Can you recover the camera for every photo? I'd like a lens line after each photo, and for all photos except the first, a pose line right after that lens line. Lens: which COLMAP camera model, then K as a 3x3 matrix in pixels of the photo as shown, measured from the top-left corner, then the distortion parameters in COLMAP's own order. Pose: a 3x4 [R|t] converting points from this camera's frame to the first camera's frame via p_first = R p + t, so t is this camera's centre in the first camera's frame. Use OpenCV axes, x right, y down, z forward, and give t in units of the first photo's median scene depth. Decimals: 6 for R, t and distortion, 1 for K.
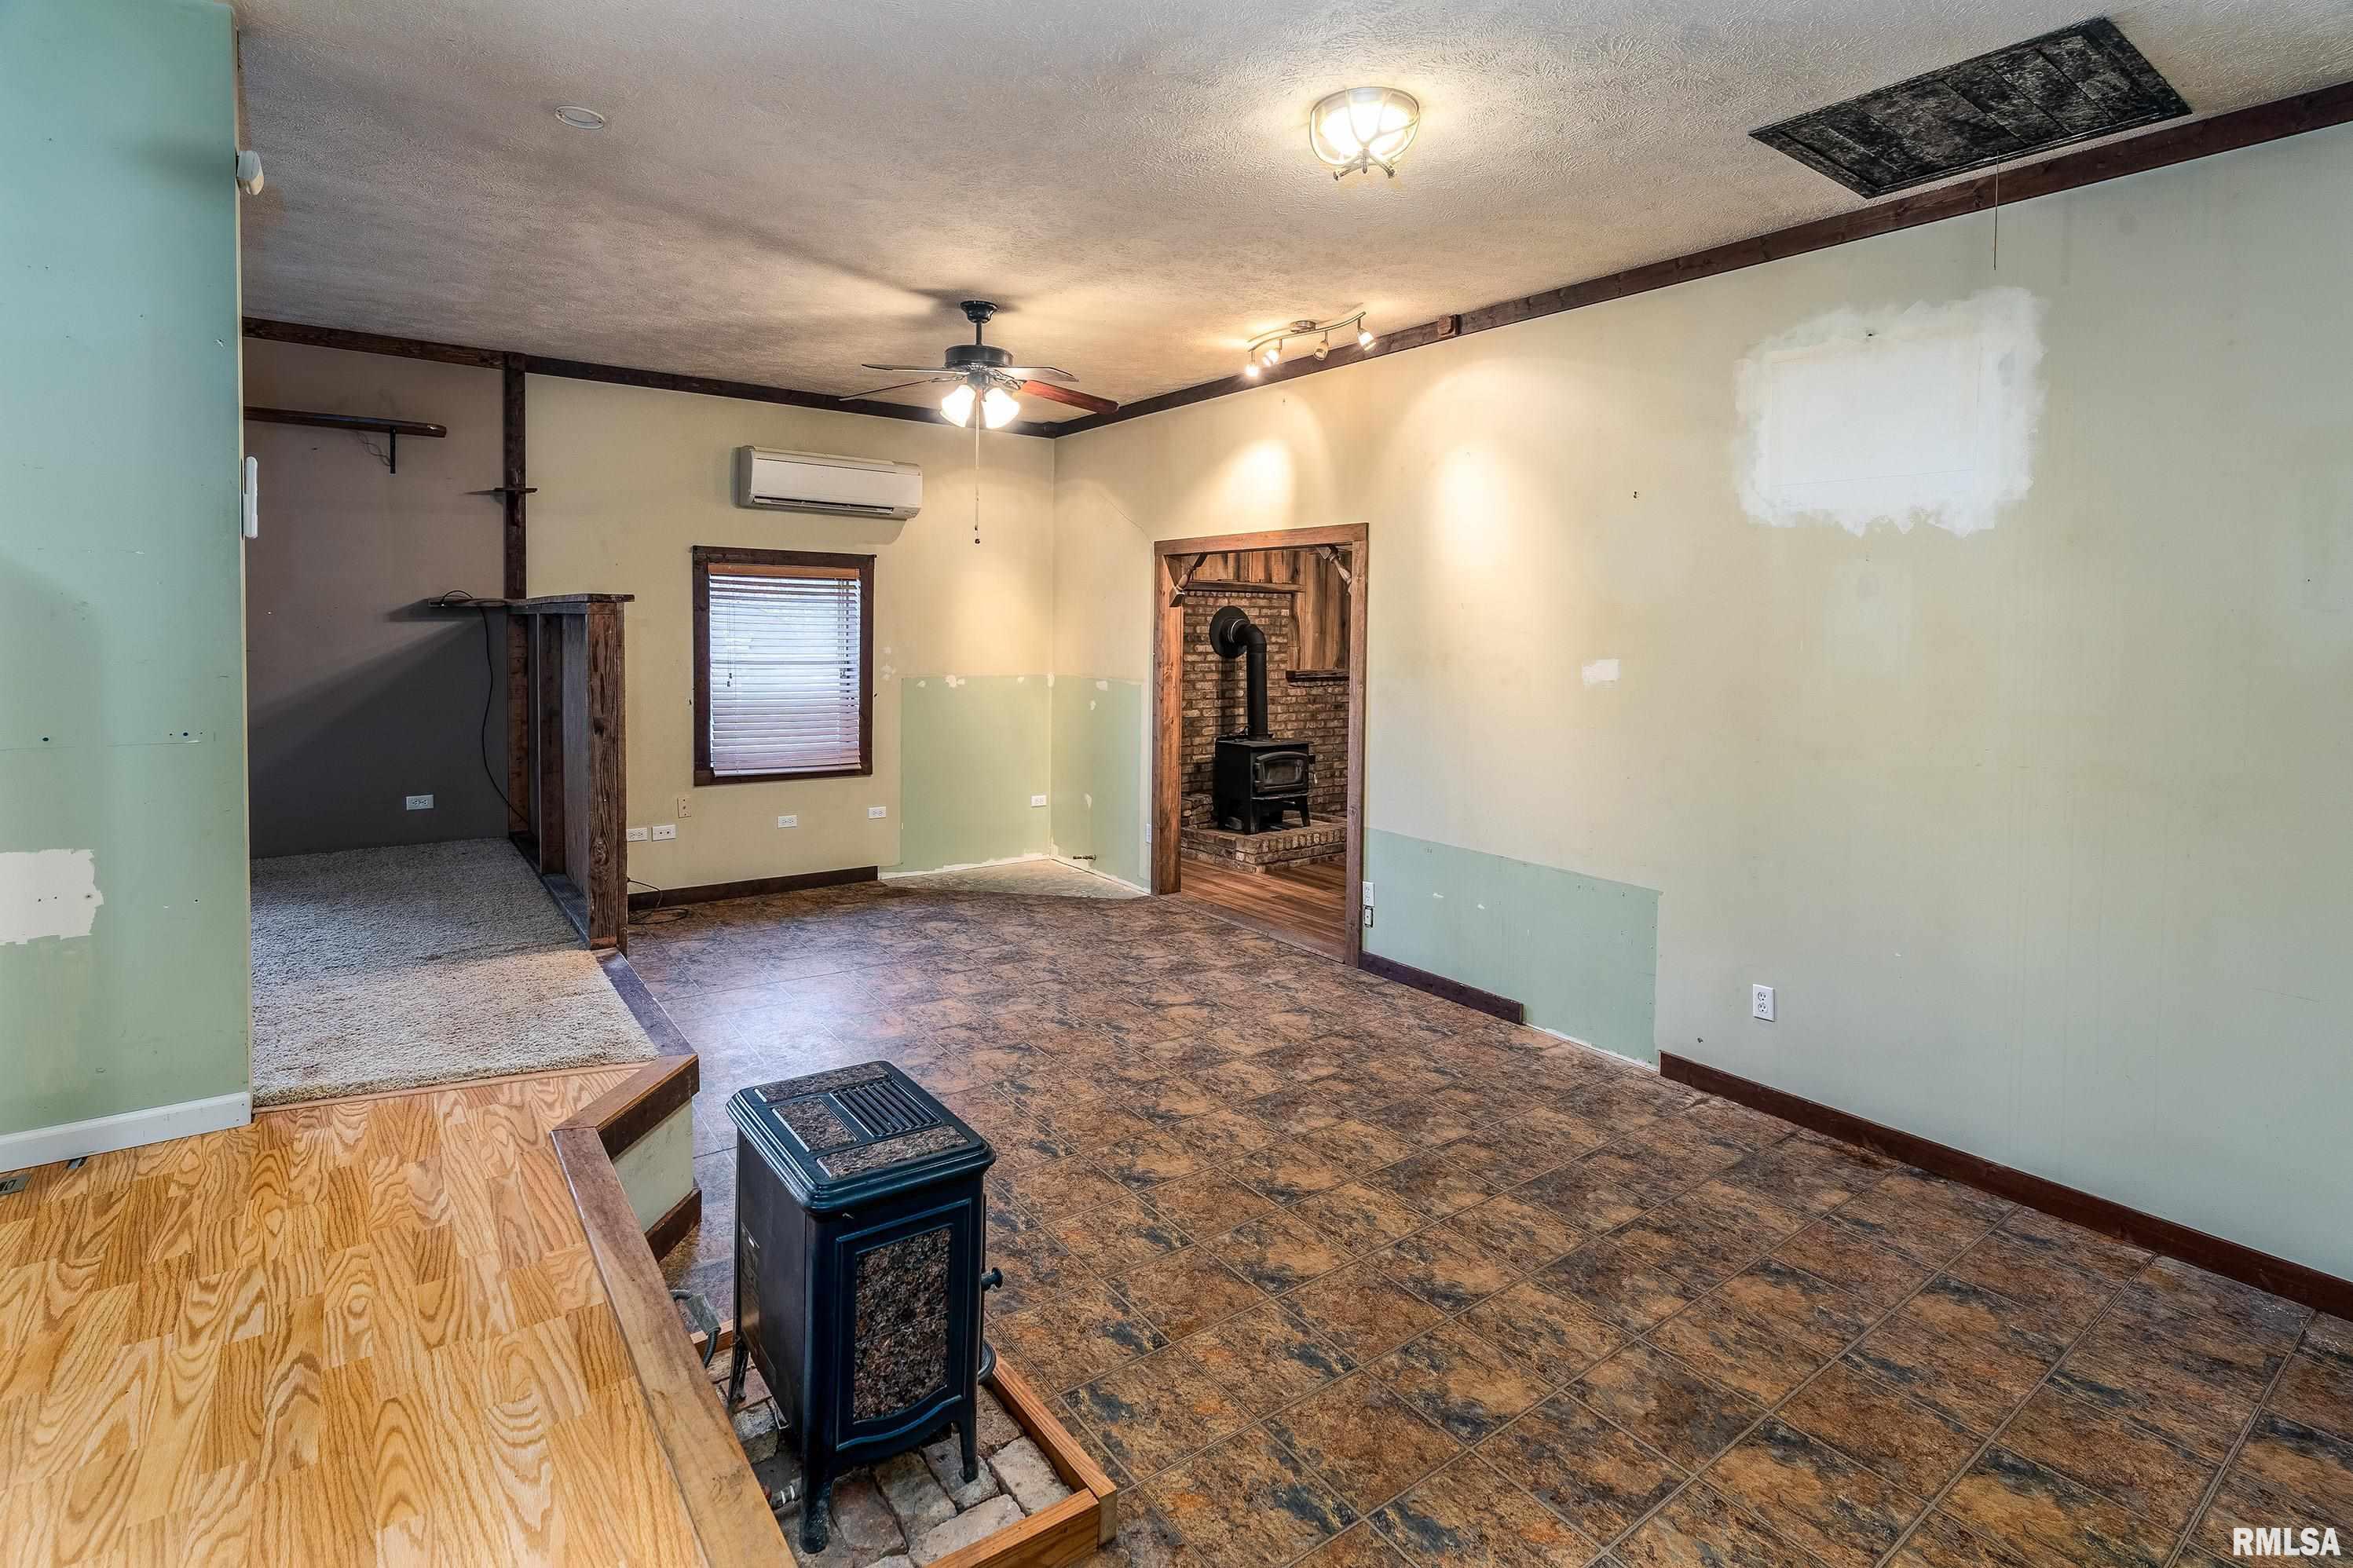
lens RADIAL K [[1093.3, 0, 1192.1], [0, 1093.3, 649.1], [0, 0, 1]] dist [-0.003281, 0.000115]
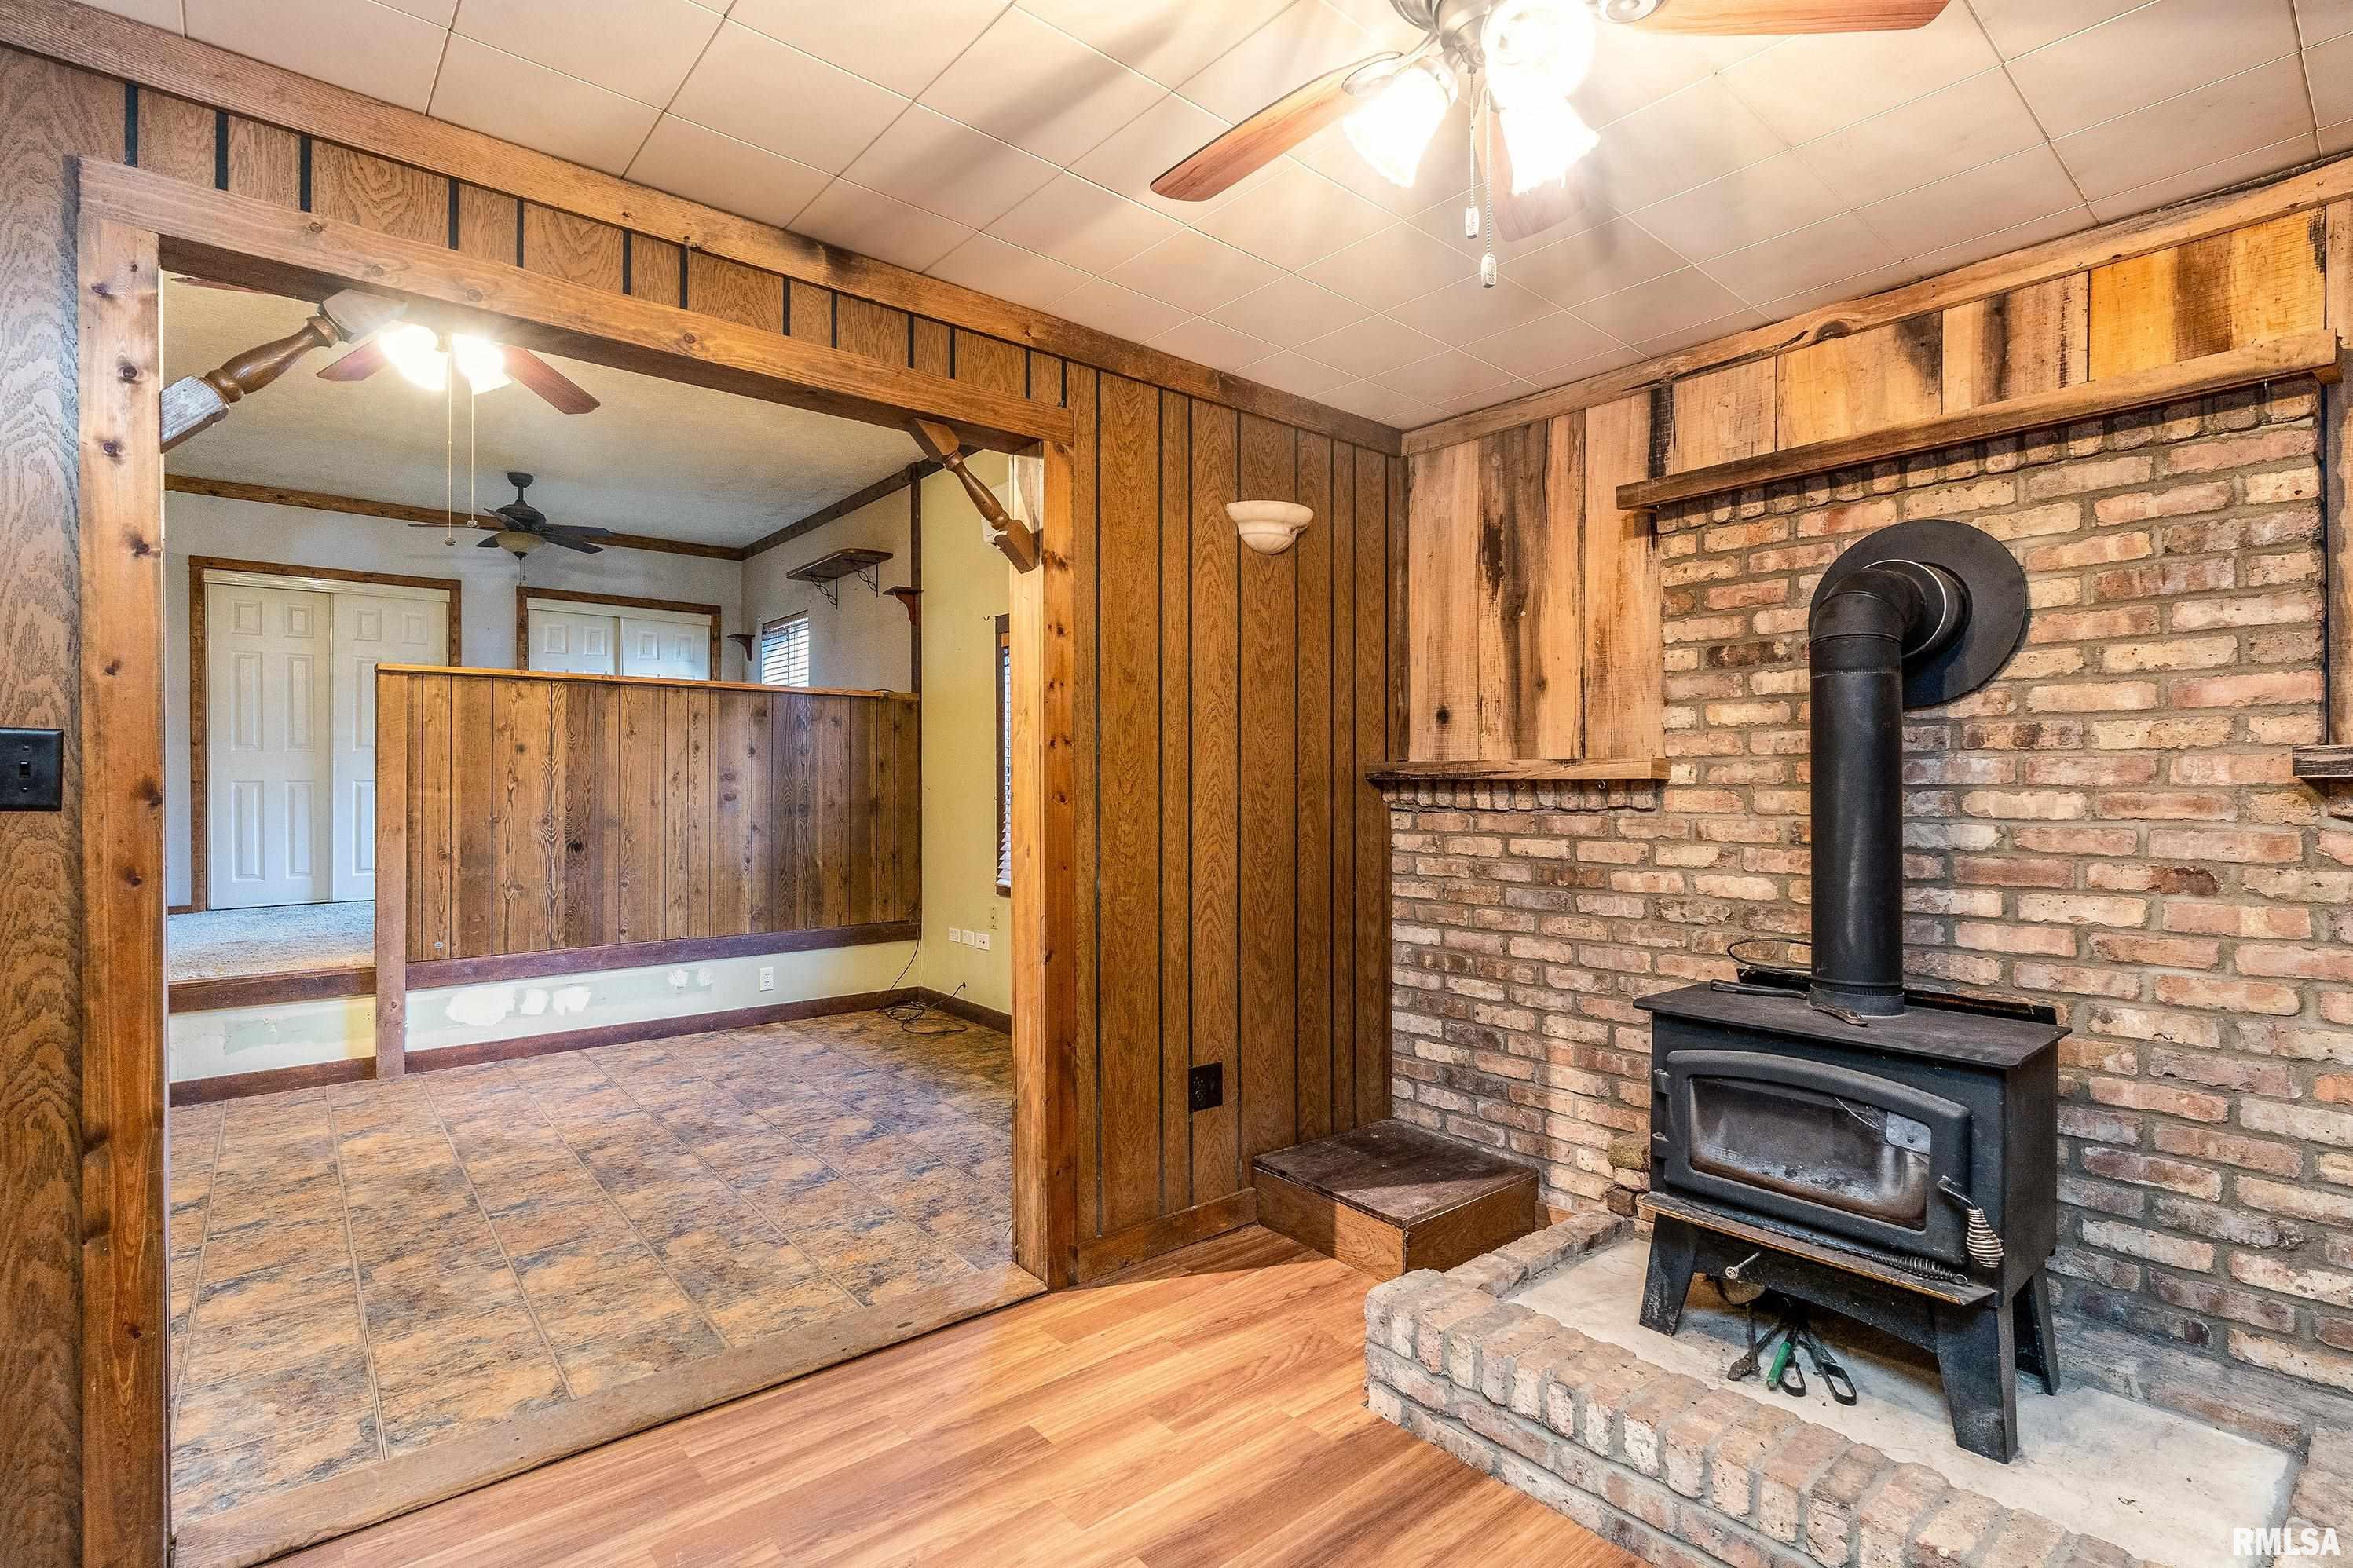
lens RADIAL K [[1093.3, 0, 1182.2], [0, 1093.3, 788.7], [0, 0, 1]] dist [-0.003281, 0.000115]
pose [[0.063963, -0.010468, -0.997897, 0.669626], [-0.020890, 0.999712, -0.011826, 0.080456], [0.997734, 0.021603, 0.063725, 1.757542]]
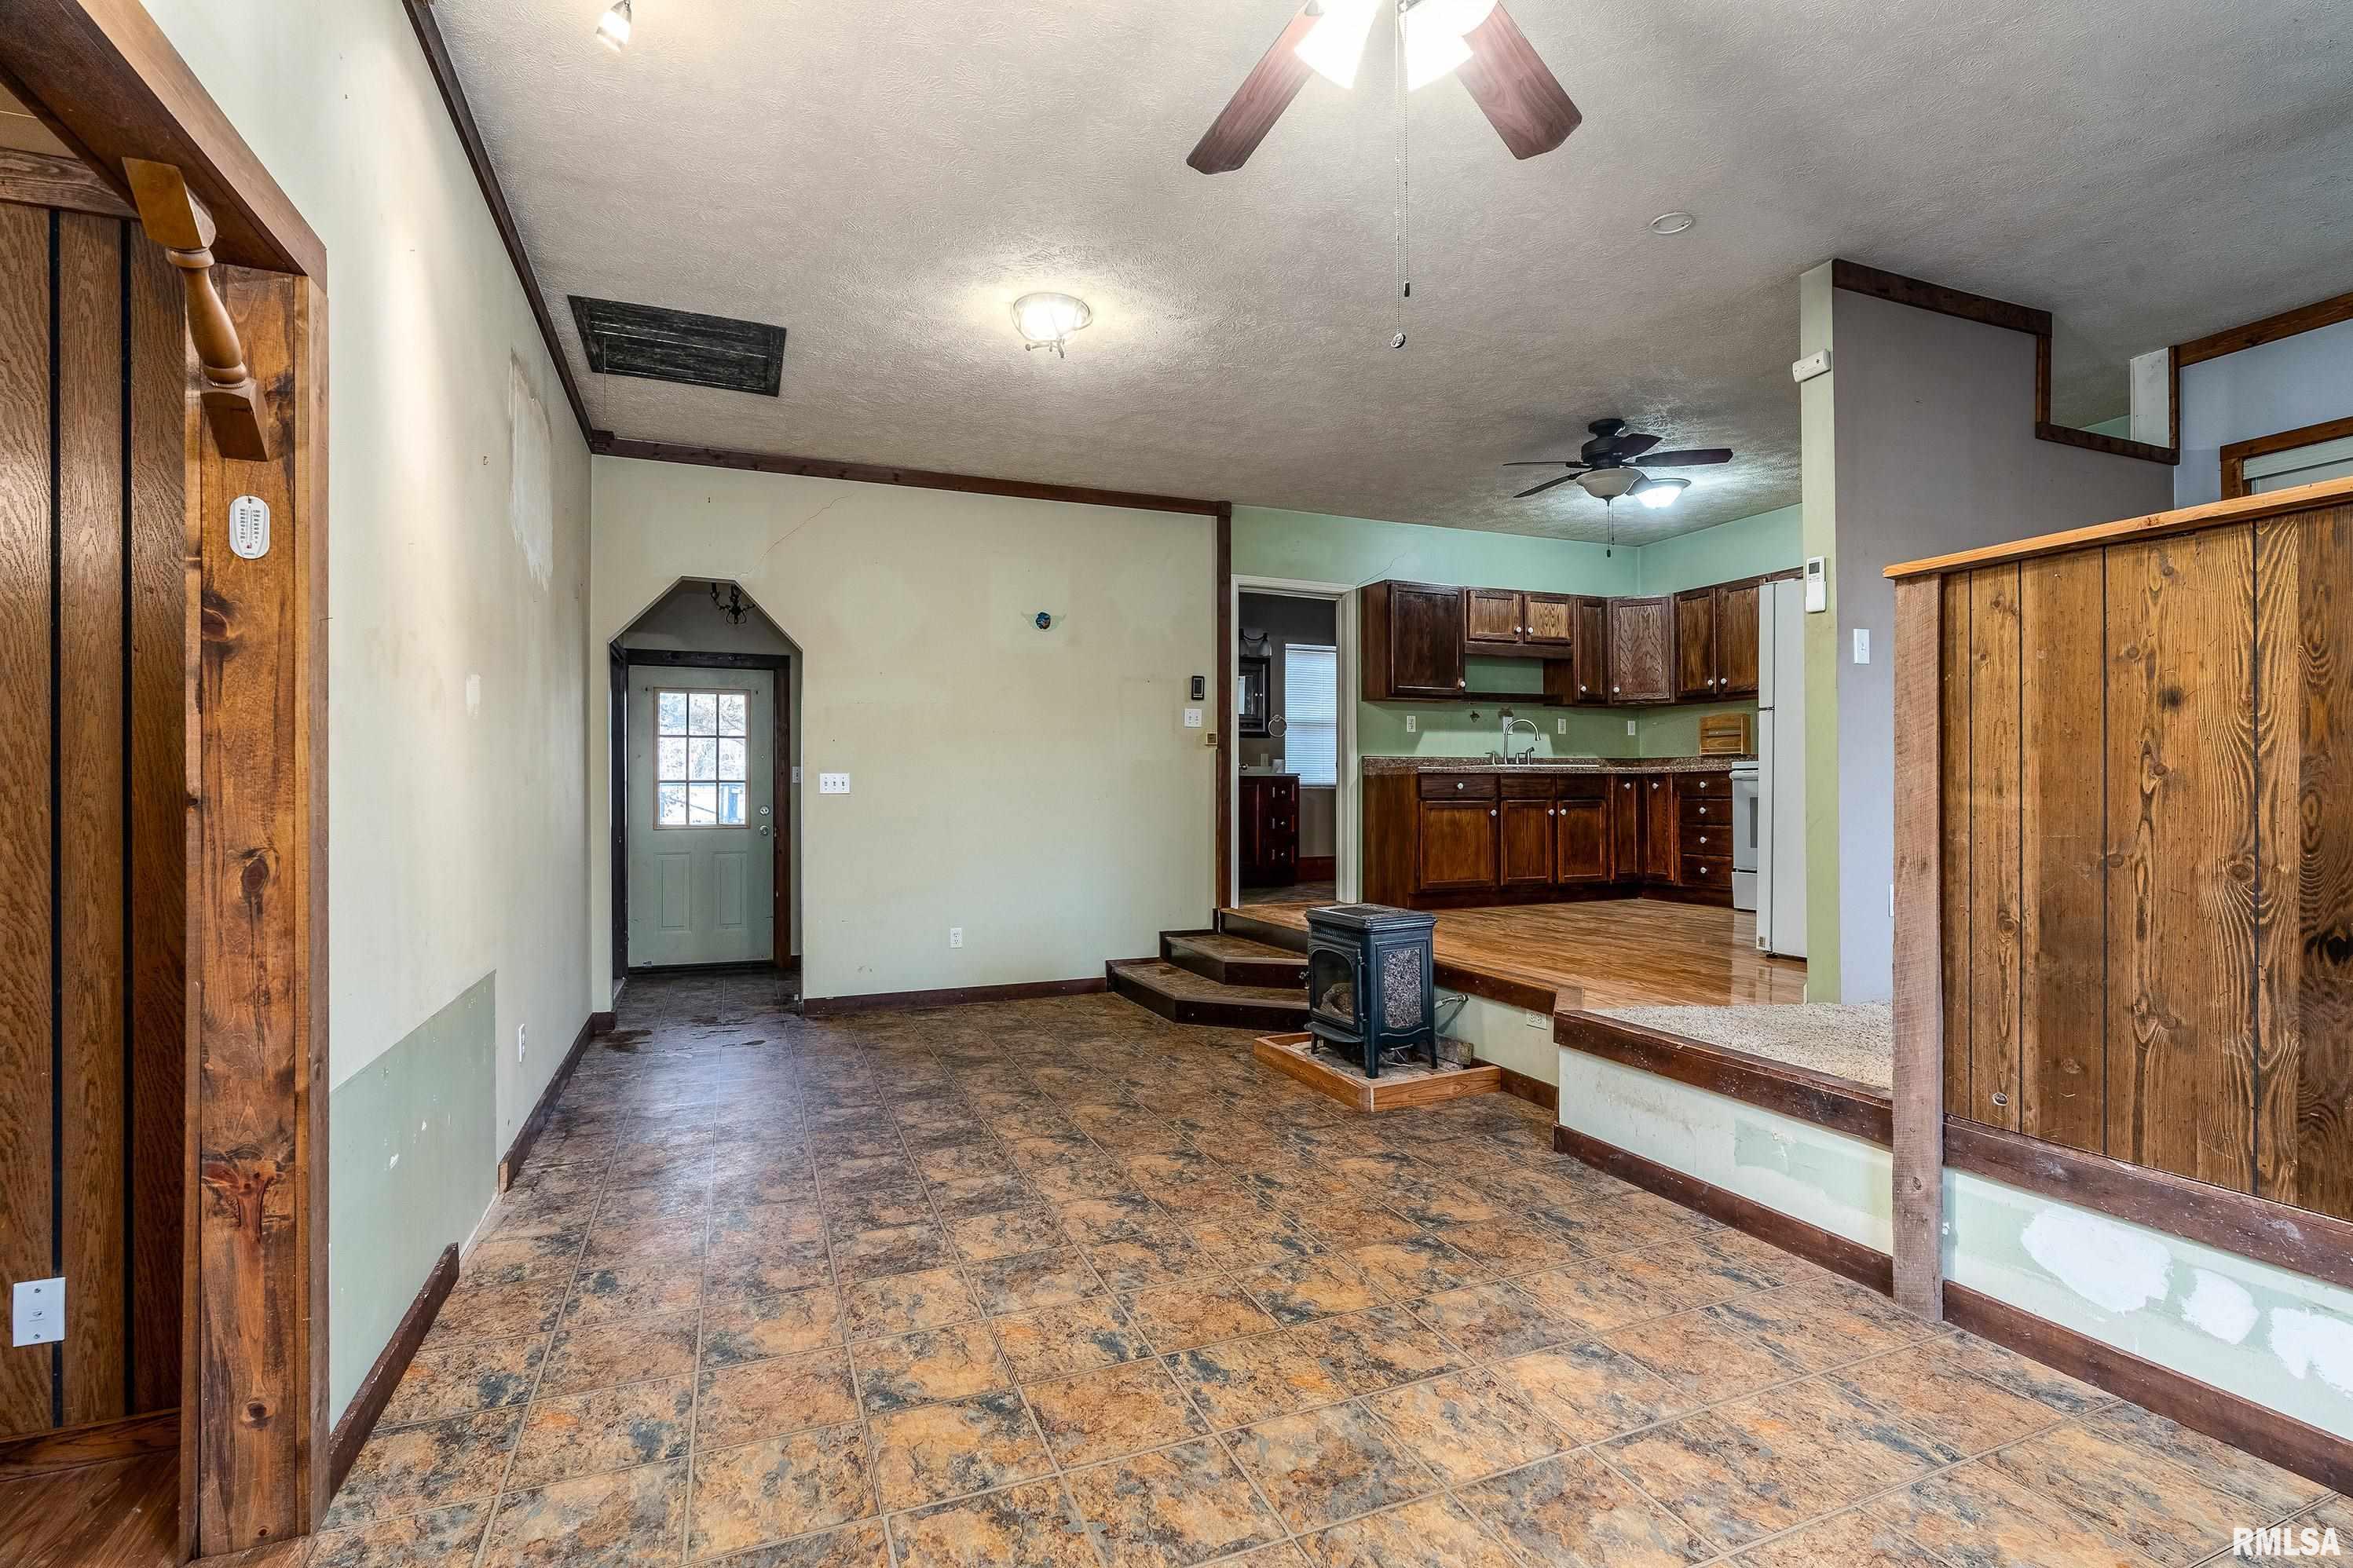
lens RADIAL K [[1093.3, 0, 1202.1], [0, 1093.3, 783.5], [0, 0, 1]] dist [-0.003281, 0.000115]
pose [[-0.971164, -0.011825, 0.238117, -0.269276], [-0.006169, 0.999681, 0.024484, 0.067634], [-0.238331, 0.022309, -0.970928, 1.714968]]
